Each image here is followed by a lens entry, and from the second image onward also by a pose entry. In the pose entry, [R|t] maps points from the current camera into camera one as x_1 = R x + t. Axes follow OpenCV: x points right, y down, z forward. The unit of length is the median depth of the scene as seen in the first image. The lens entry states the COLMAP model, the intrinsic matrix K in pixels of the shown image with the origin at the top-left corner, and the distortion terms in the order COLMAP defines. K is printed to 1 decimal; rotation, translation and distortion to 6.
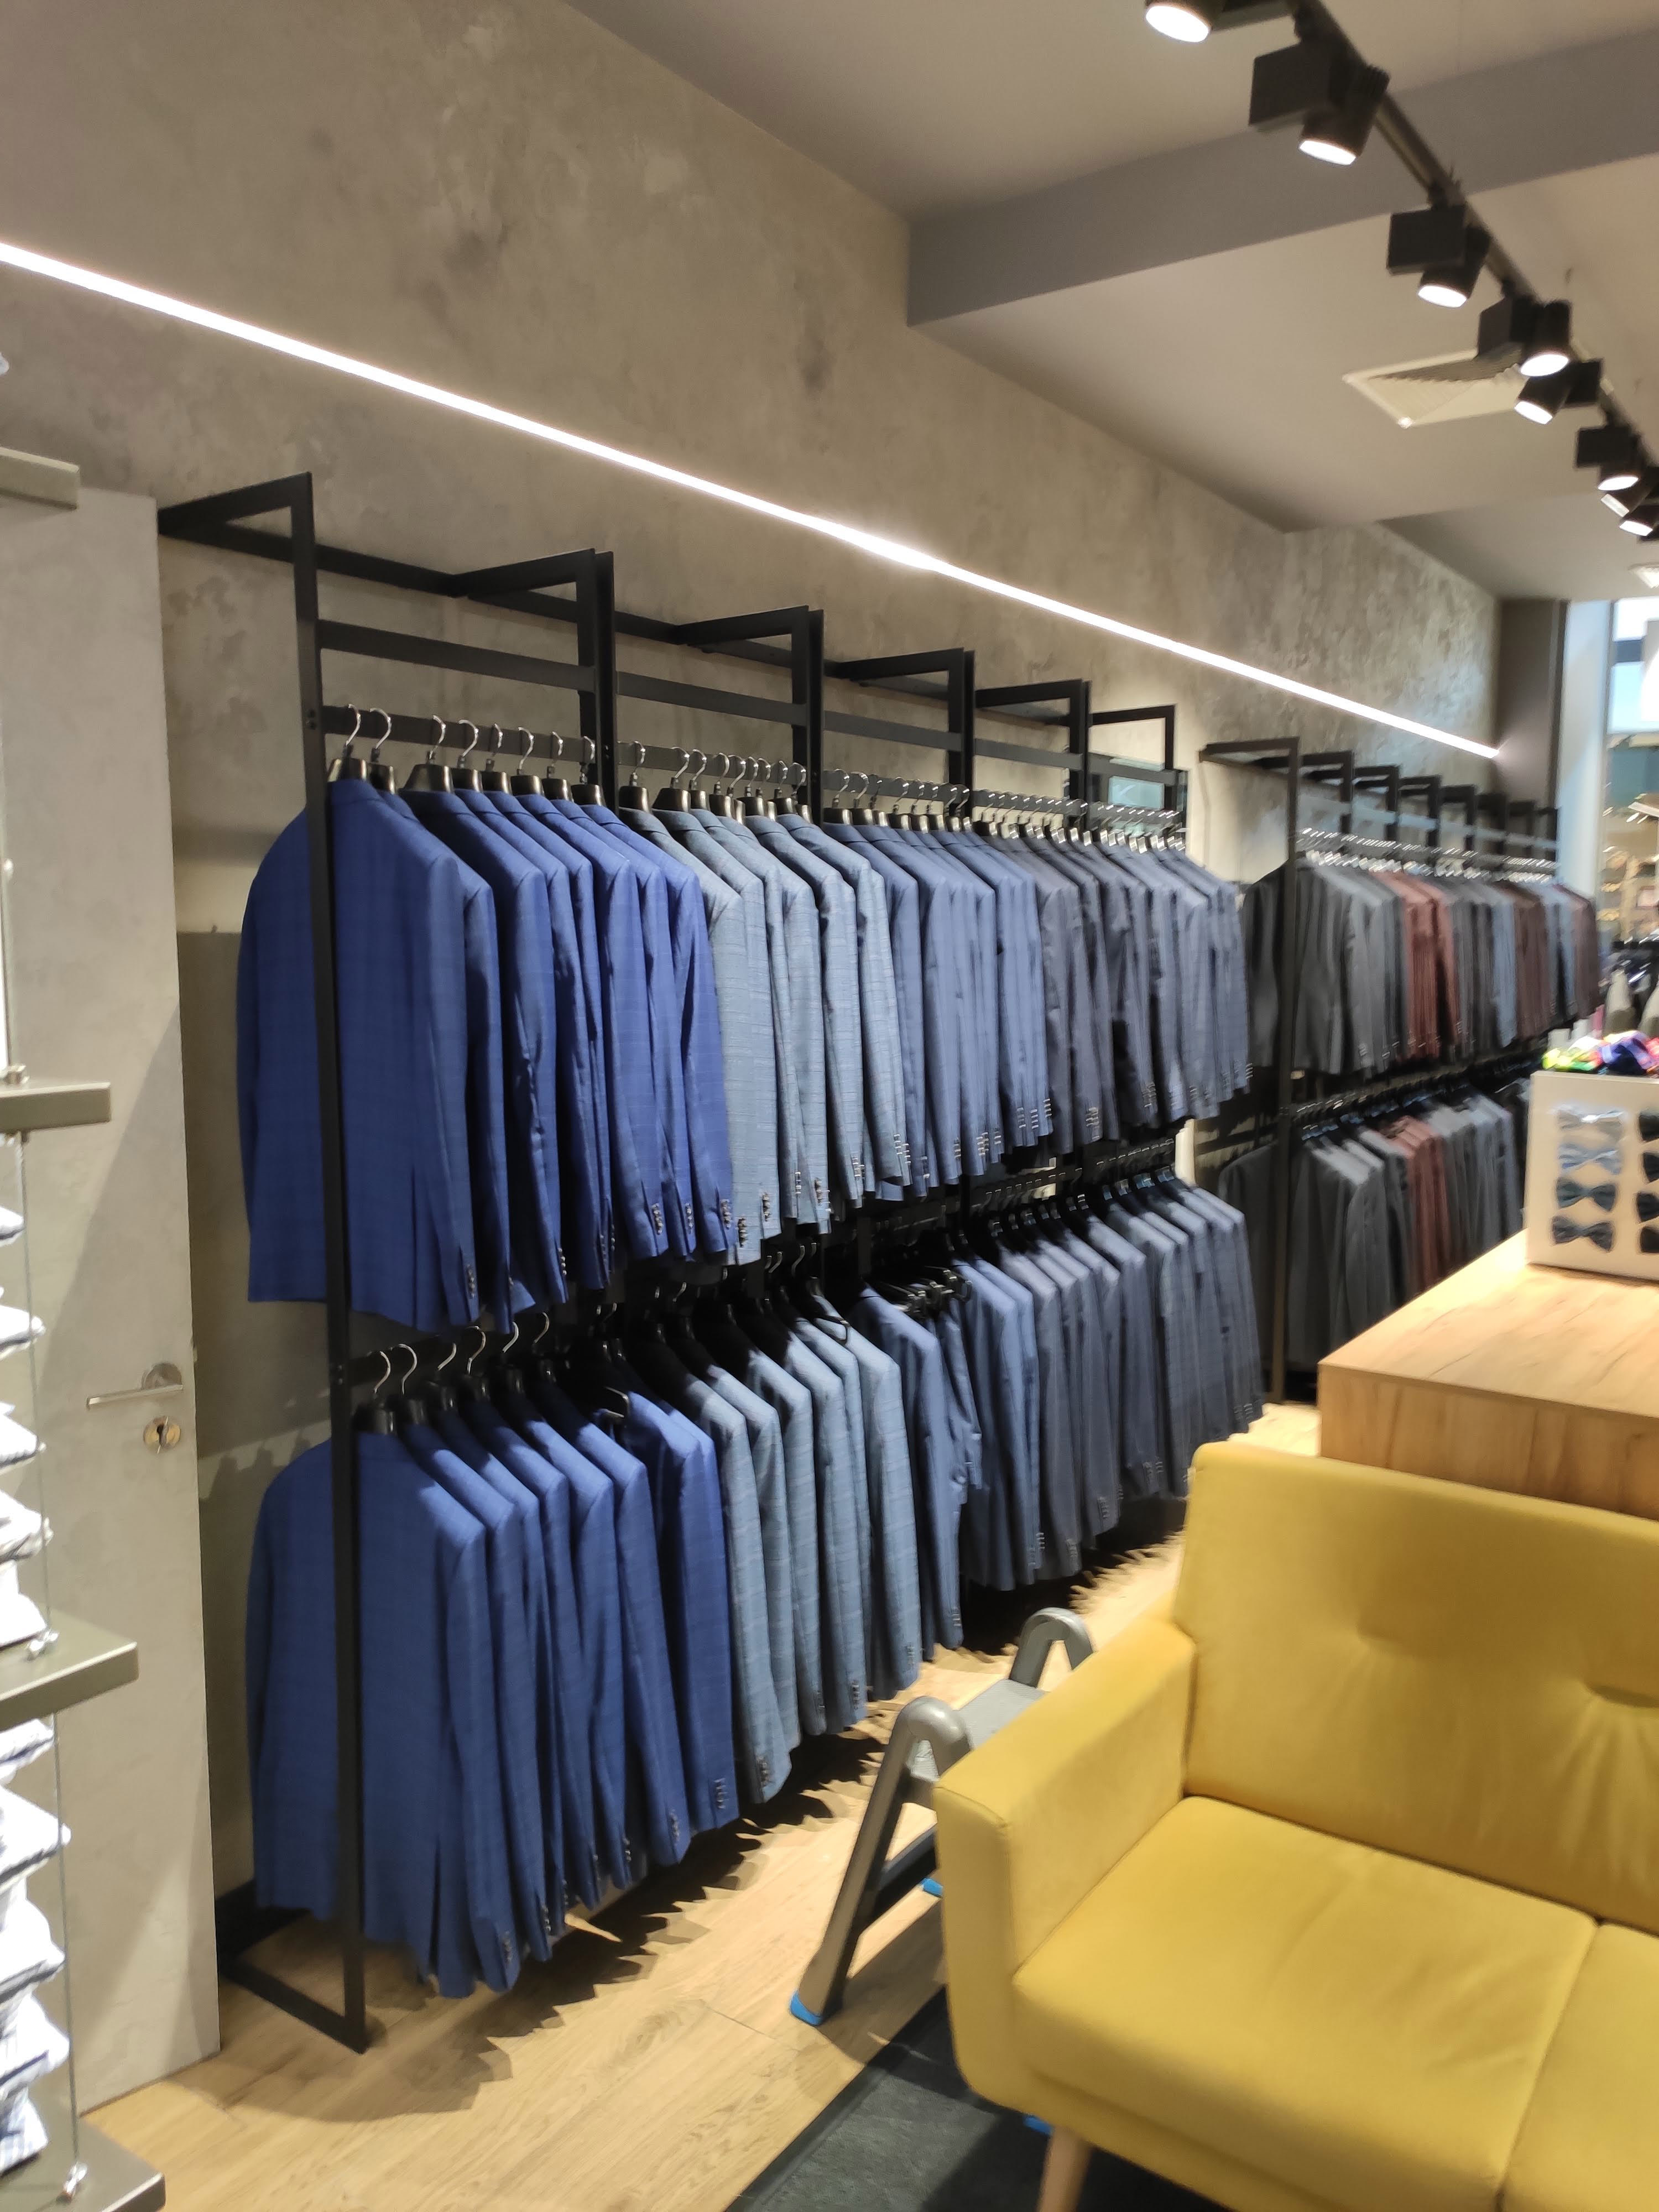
lens RADIAL K [[1693.9, 0, 839.4], [0, 1693.9, 1100.3], [0, 0, 1]] dist [0.080681, -0.106050]
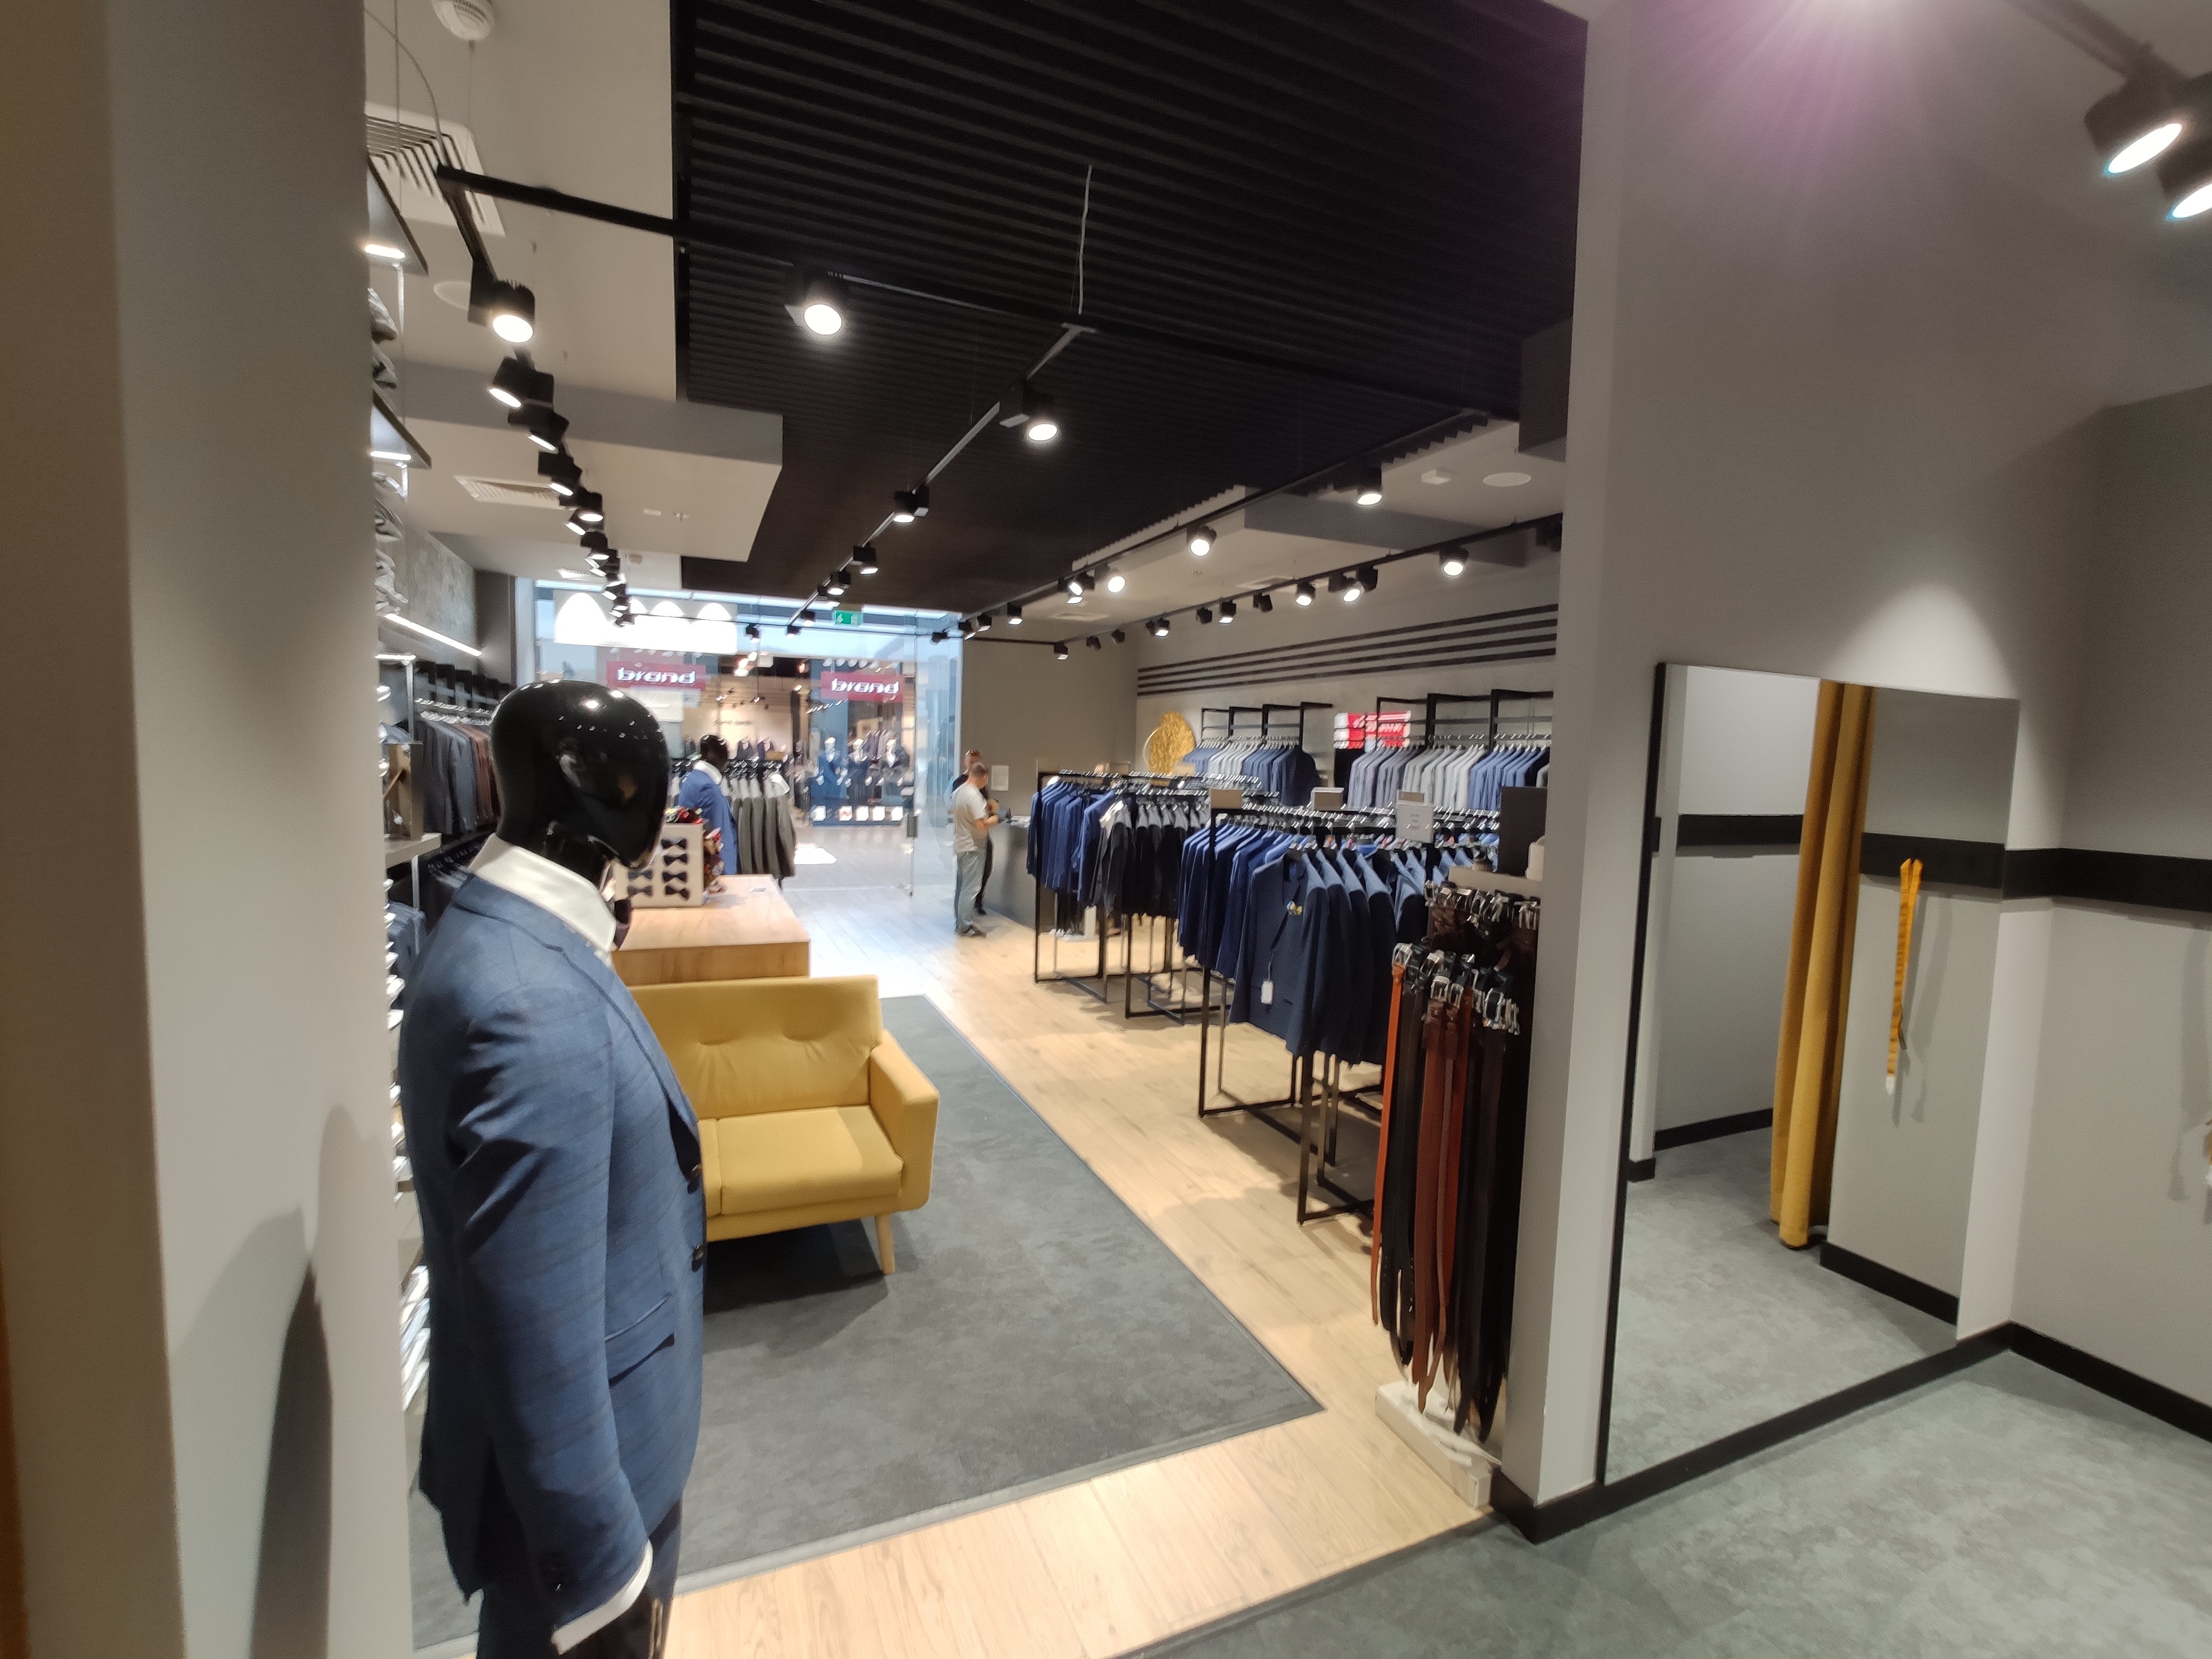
lens RADIAL K [[958.0, 0, 1087.4], [0, 958.0, 822.9], [0, 0, 1]] dist [-0.013906, 0.000049]
pose [[0.558135, -0.049649, 0.828263, -0.170117], [0.066286, 0.997686, 0.015138, 0.002457], [-0.827098, 0.046453, 0.560135, -0.139871]]
